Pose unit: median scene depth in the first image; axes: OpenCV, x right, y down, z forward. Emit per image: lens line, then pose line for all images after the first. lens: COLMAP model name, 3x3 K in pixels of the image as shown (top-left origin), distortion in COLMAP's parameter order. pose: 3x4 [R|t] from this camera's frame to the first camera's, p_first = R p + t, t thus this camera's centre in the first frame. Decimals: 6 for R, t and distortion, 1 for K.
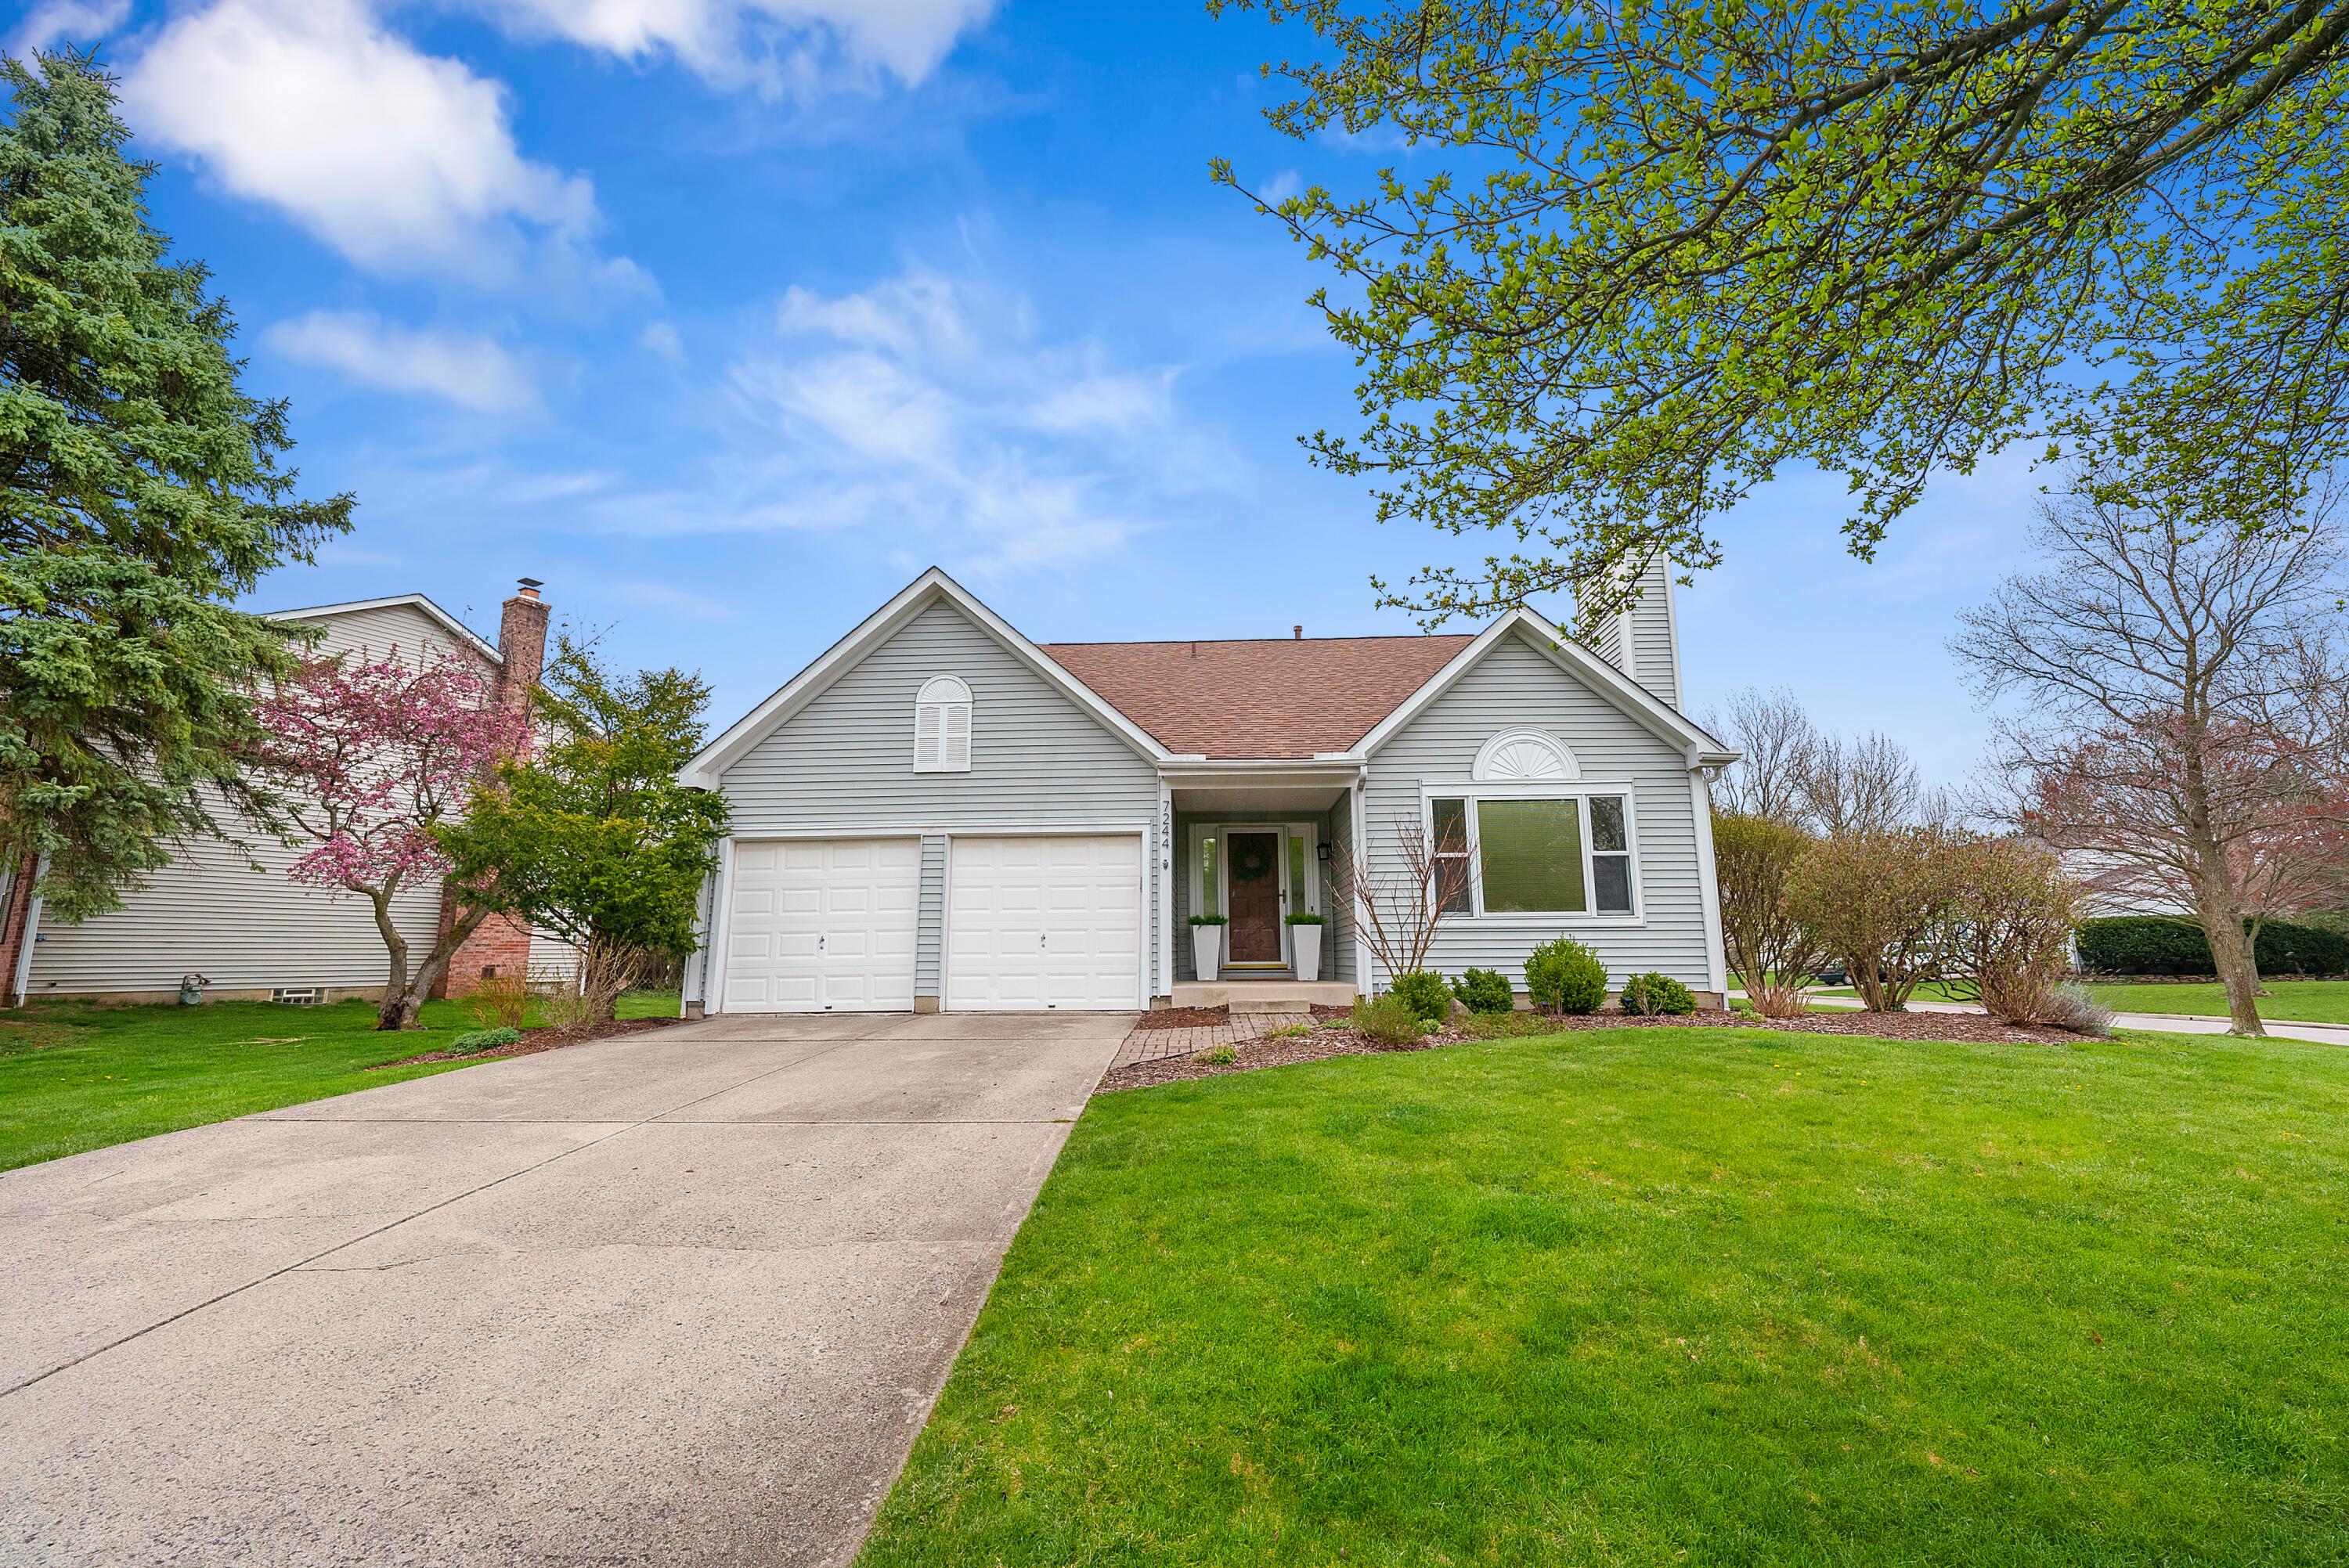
lens RADIAL K [[981.1, 0, 1174.5], [0, 981.1, 784.0], [0, 0, 1]] dist [-0.001447, -0.000004]
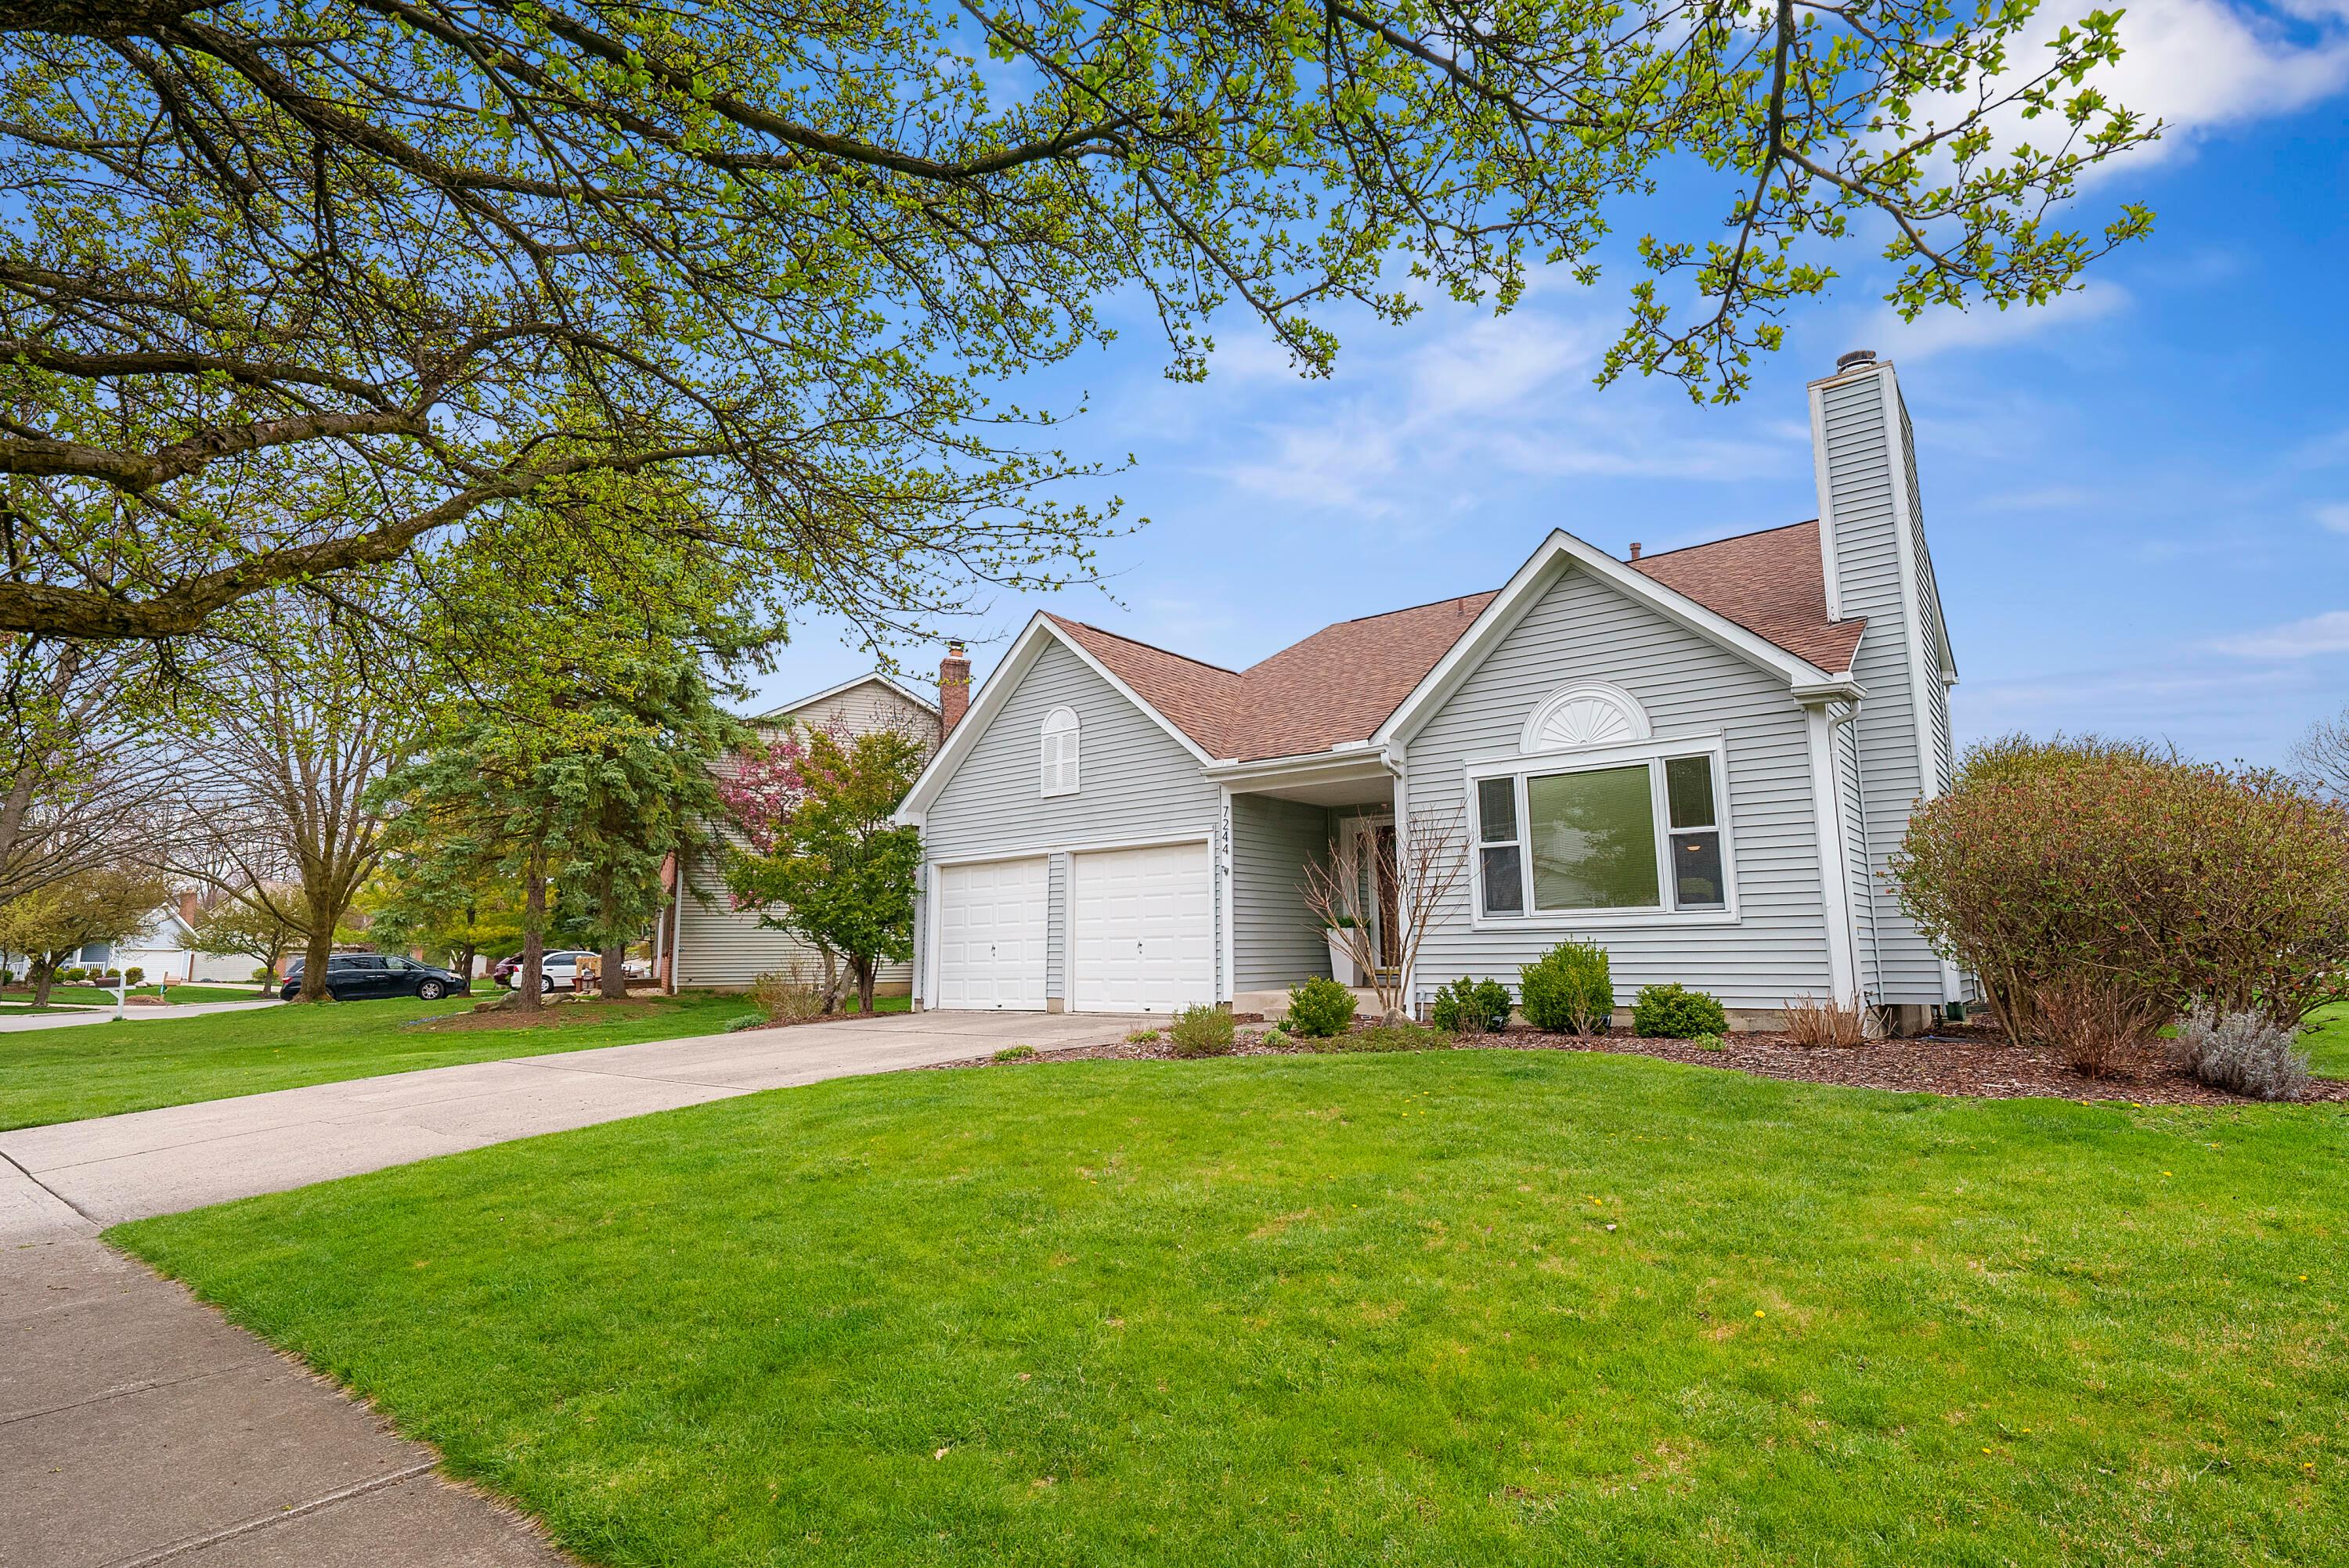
lens RADIAL K [[1164.8, 0, 1174.4], [0, 1164.8, 763.5], [0, 0, 1]] dist [0.000735, 0.000048]
pose [[0.803792, -0.099786, -0.586482, 0.653958], [0.108168, 0.993914, -0.020860, -0.006733], [0.584994, -0.046672, 0.809694, 0.016403]]
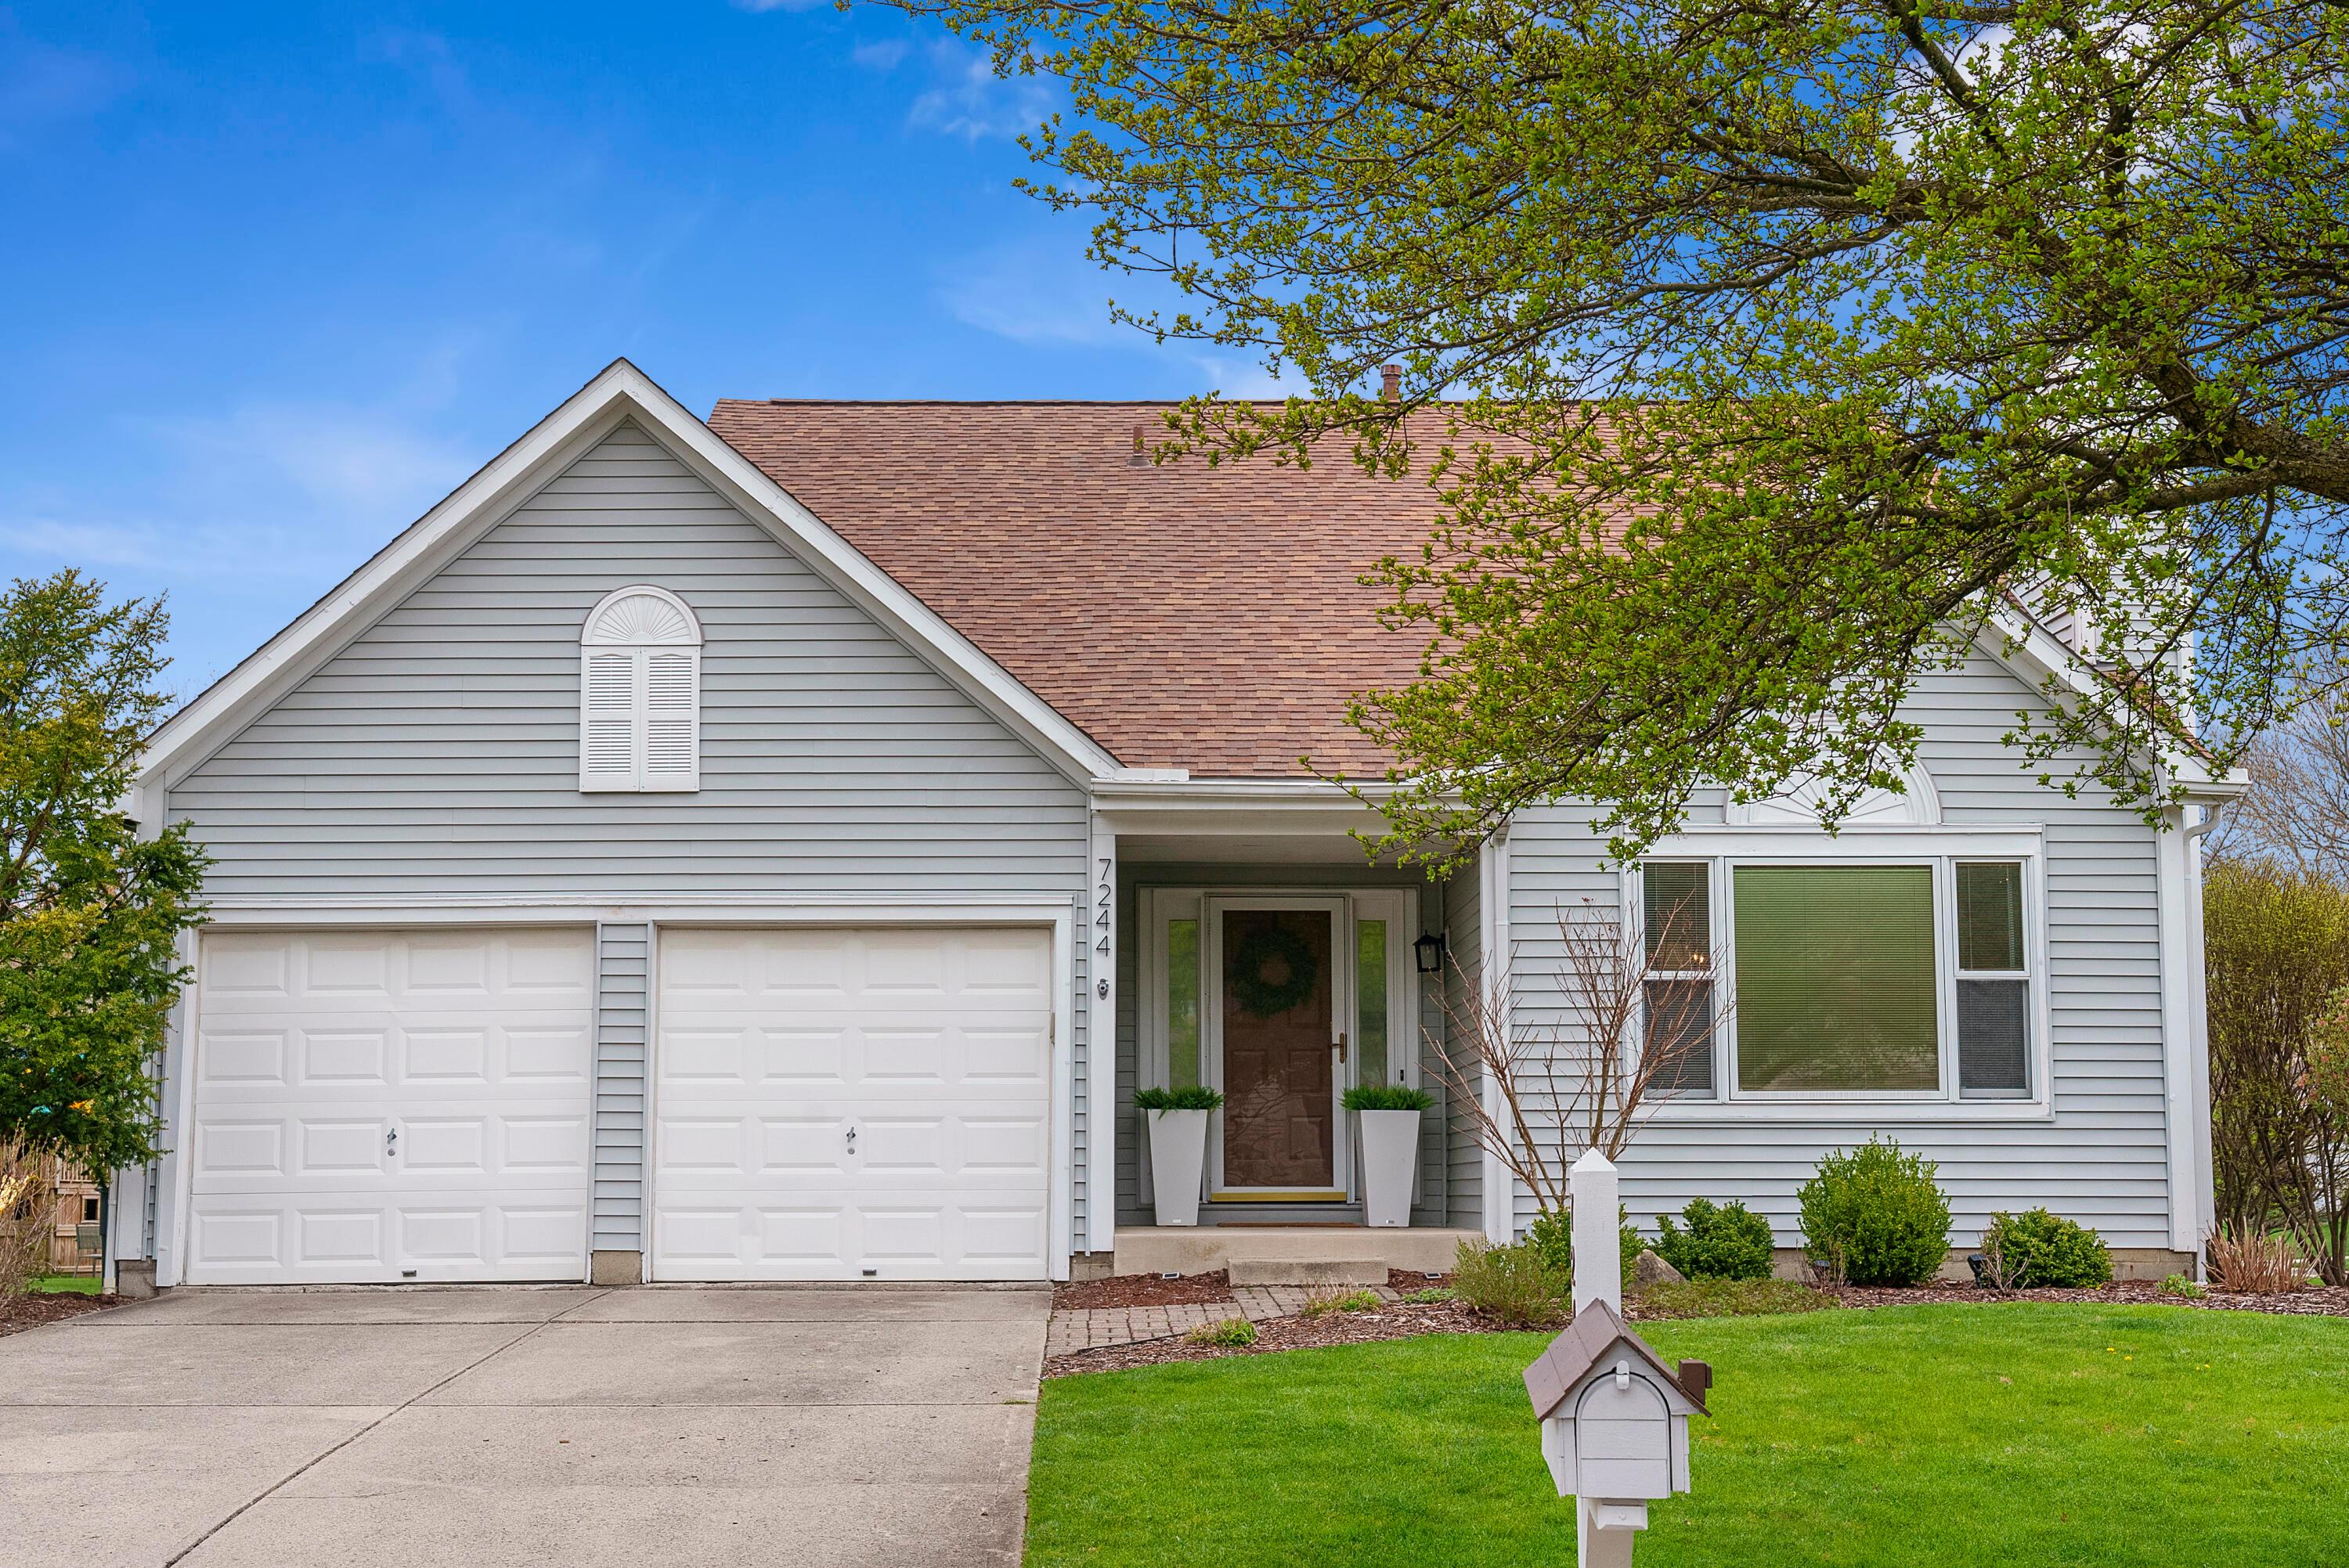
lens RADIAL K [[3226.8, 0, 1174.5], [0, 3226.8, 784.0], [0, 0, 1]] dist [0.005792, 0.028031]
pose [[0.998369, 0.012750, 0.055651, -0.064533], [-0.015564, 0.998606, 0.050428, -0.102456], [-0.054930, -0.051212, 0.997176, -0.609565]]
